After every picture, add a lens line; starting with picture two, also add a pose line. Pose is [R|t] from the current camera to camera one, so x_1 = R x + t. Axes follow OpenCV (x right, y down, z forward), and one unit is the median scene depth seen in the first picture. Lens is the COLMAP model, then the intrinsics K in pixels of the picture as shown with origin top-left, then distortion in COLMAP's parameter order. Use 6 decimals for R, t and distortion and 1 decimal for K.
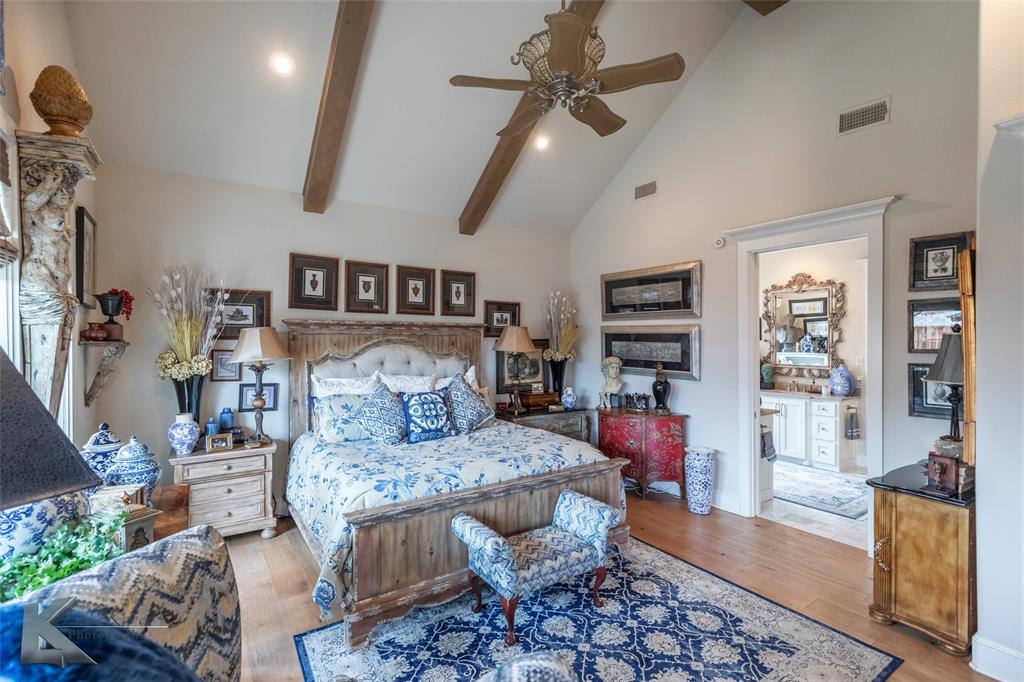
lens RADIAL K [[470.6, 0, 514.4], [0, 470.6, 343.6], [0, 0, 1]] dist [0.009473, -0.003533]
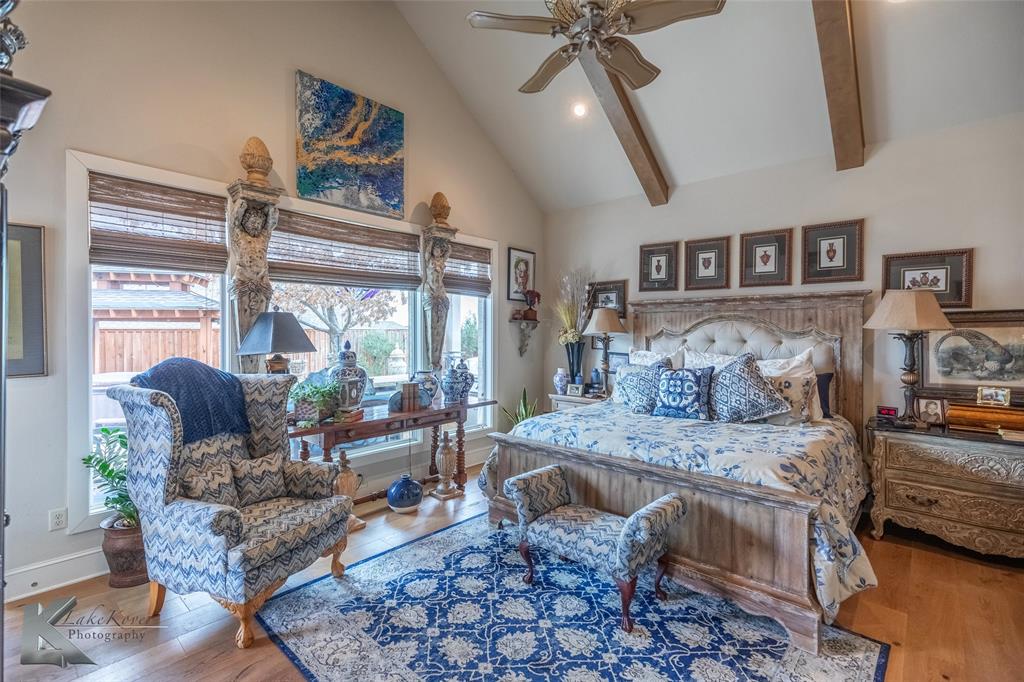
lens RADIAL K [[470.6, 0, 511.8], [0, 470.6, 334.6], [0, 0, 1]] dist [0.009473, -0.003533]
pose [[0.231335, 0.006837, -0.972850, 0.594233], [-0.006349, 0.999965, 0.005517, 0.028137], [0.972853, 0.004901, 0.231370, 0.396892]]
